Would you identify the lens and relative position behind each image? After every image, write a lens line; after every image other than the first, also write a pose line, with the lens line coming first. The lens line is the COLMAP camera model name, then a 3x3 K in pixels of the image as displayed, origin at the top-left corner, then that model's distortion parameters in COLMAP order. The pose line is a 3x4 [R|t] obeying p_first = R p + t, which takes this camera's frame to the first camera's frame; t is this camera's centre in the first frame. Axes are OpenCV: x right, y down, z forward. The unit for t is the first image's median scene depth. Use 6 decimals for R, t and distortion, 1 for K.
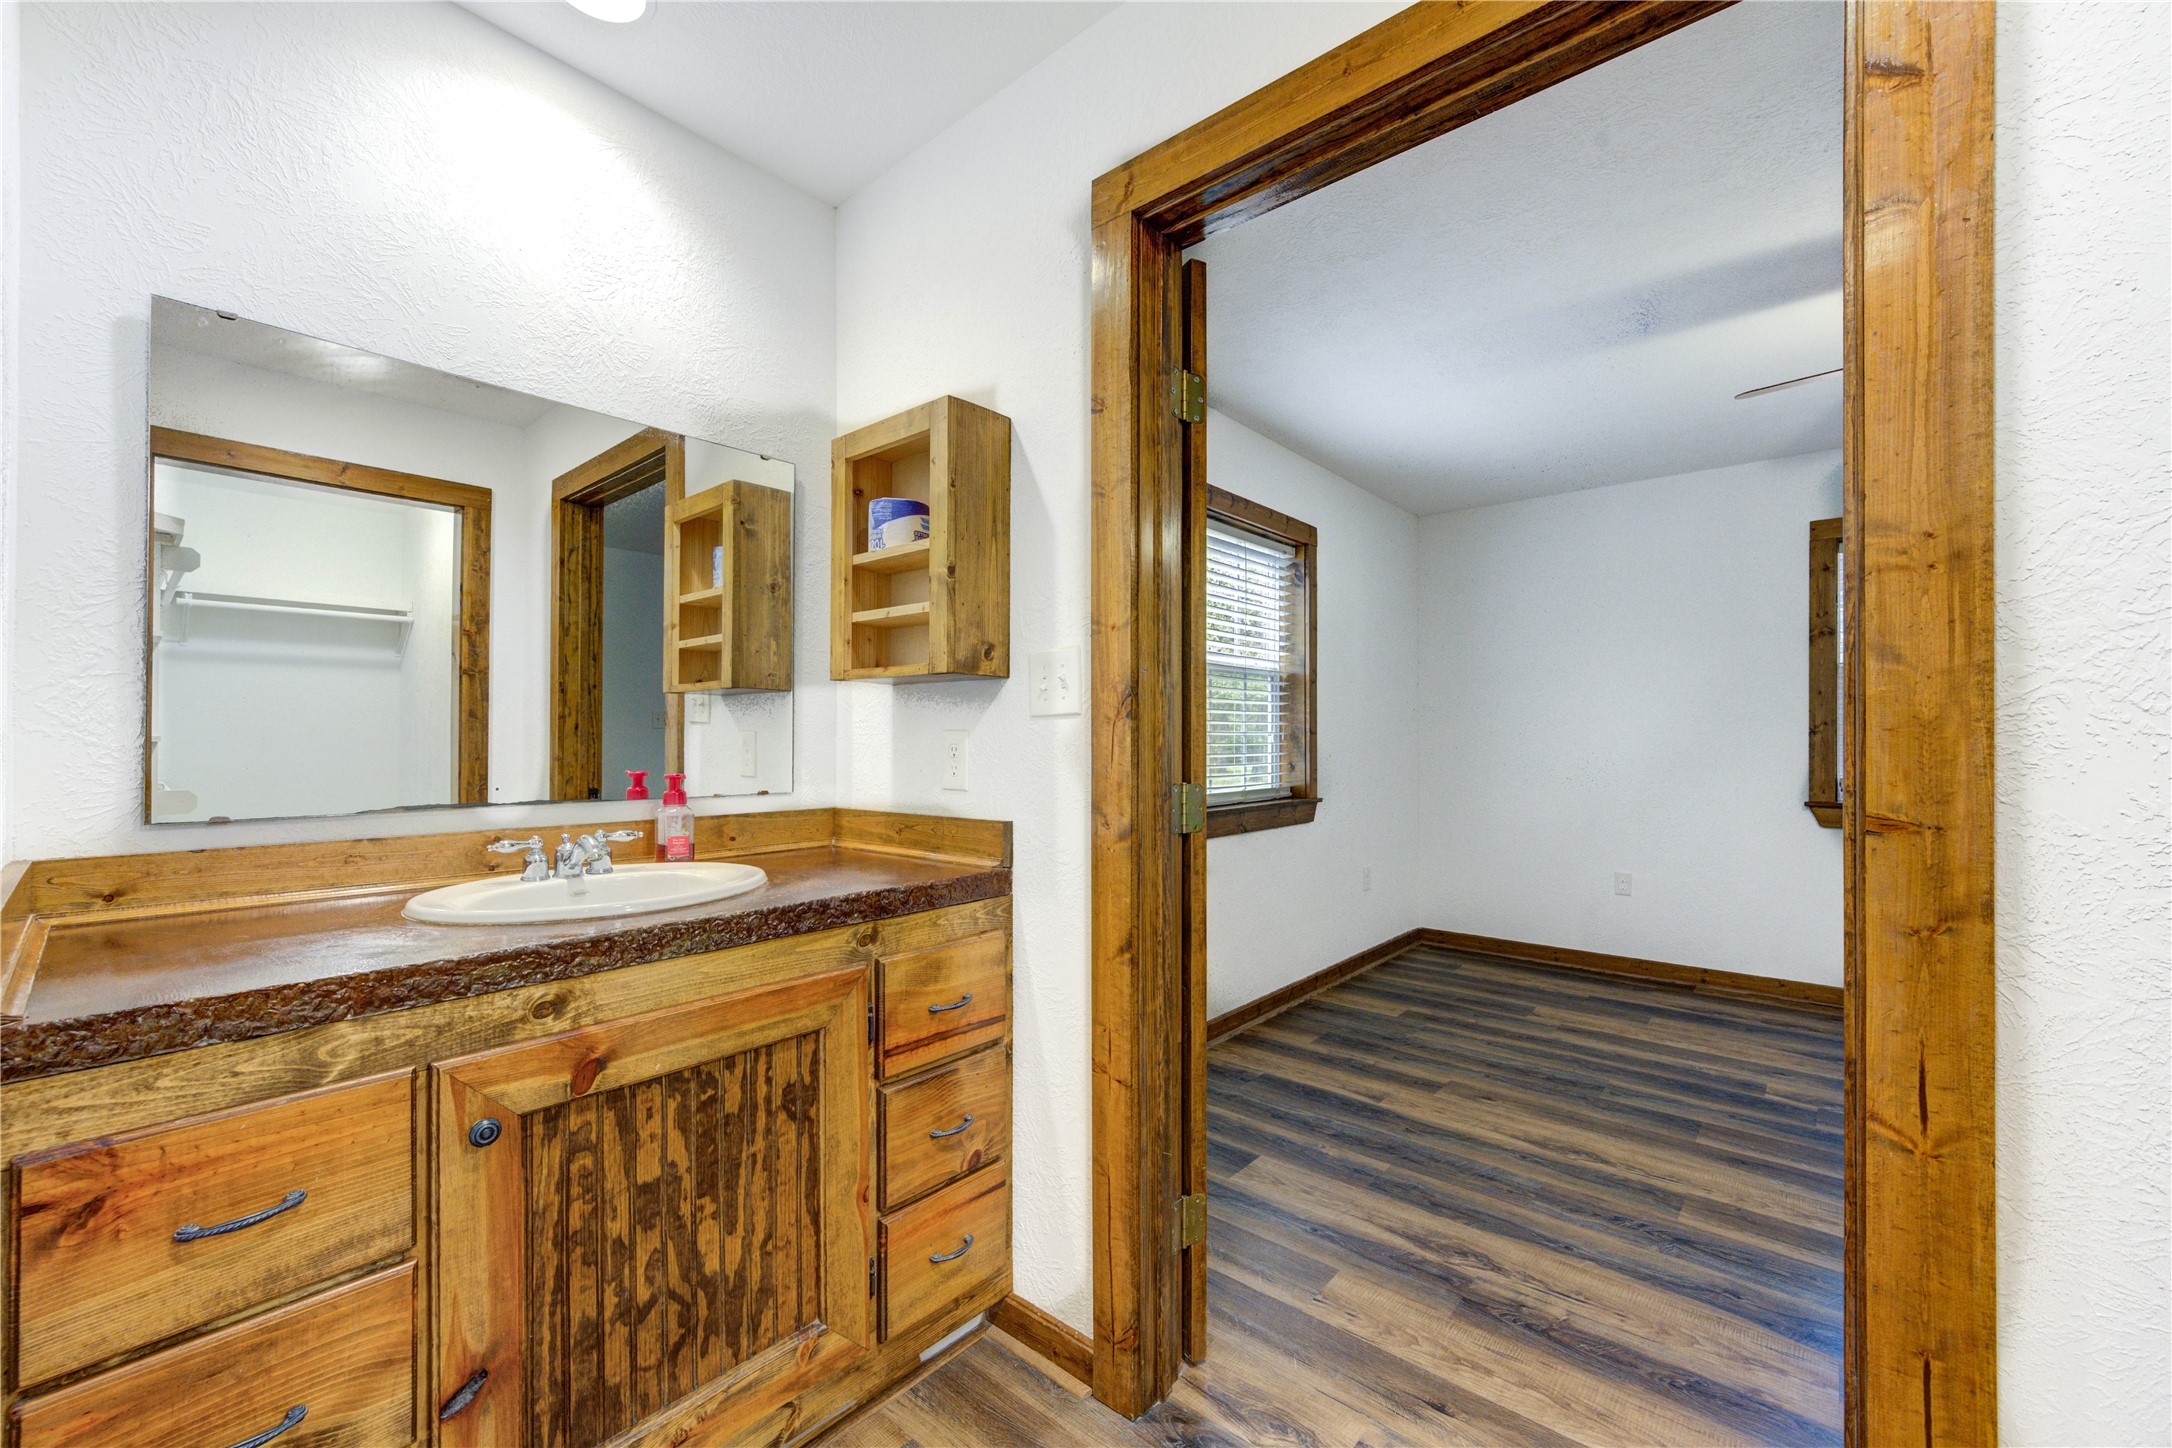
lens RADIAL K [[856.8, 0, 1094.5], [0, 856.8, 730.1], [0, 0, 1]] dist [0.002954, -0.000111]
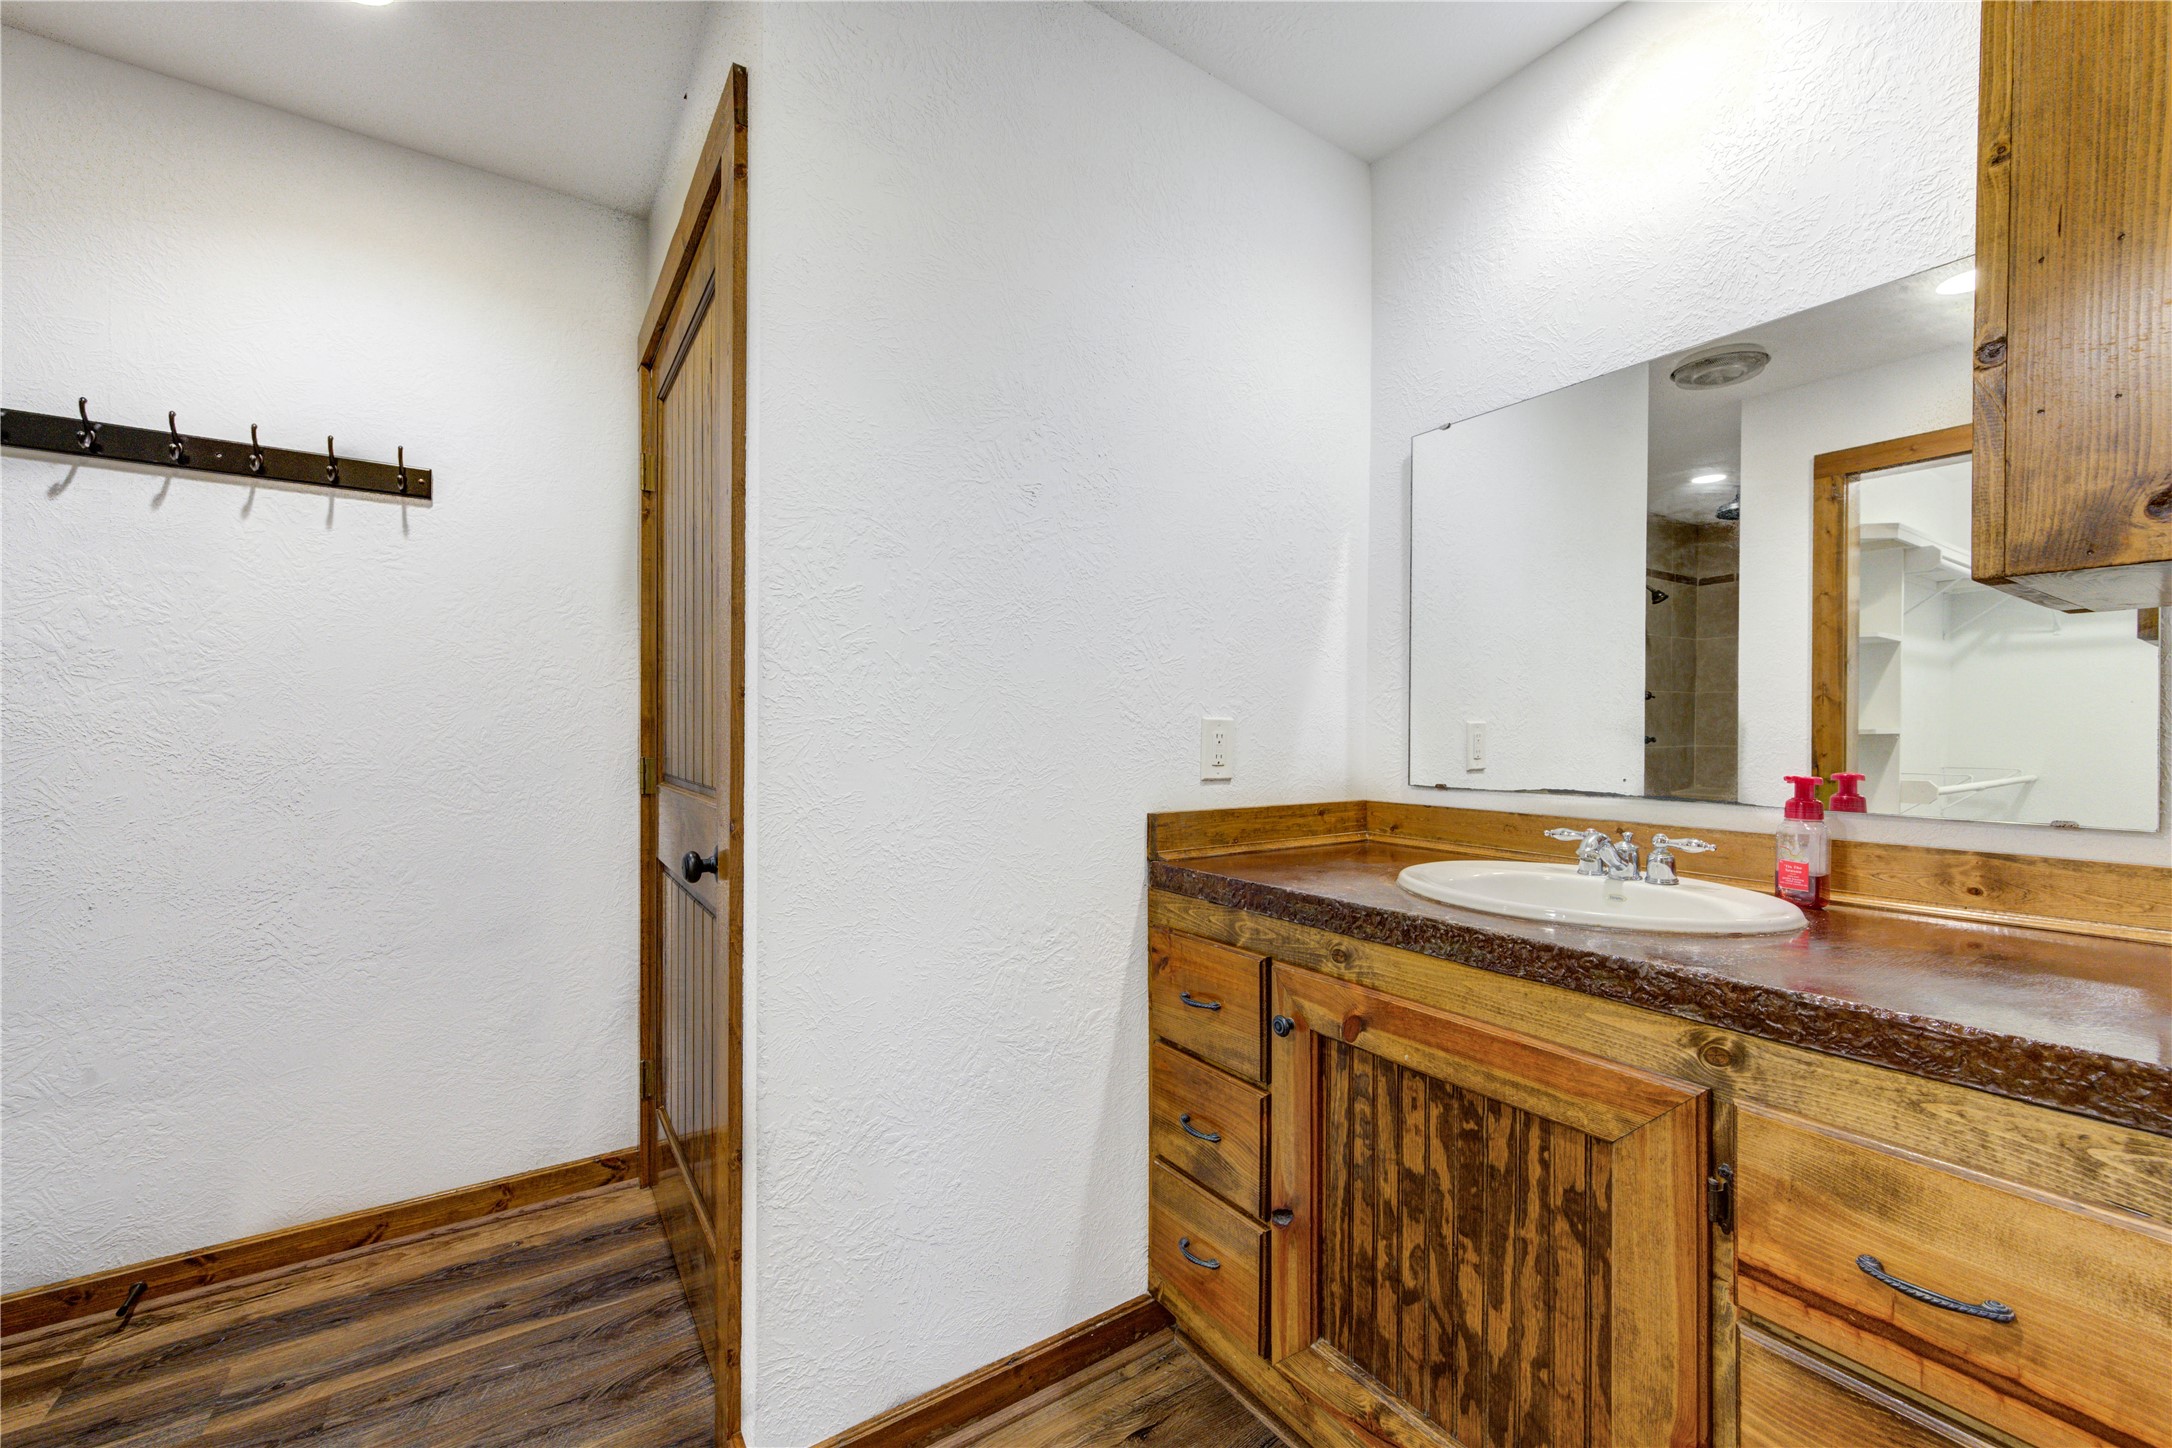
lens RADIAL K [[856.8, 0, 1093.4], [0, 856.8, 735.4], [0, 0, 1]] dist [0.002954, -0.000111]
pose [[-0.253412, 0.004663, -0.967347, 0.505934], [0.006003, 0.999977, 0.003248, 0.015506], [0.967340, -0.004984, -0.253434, 0.852254]]
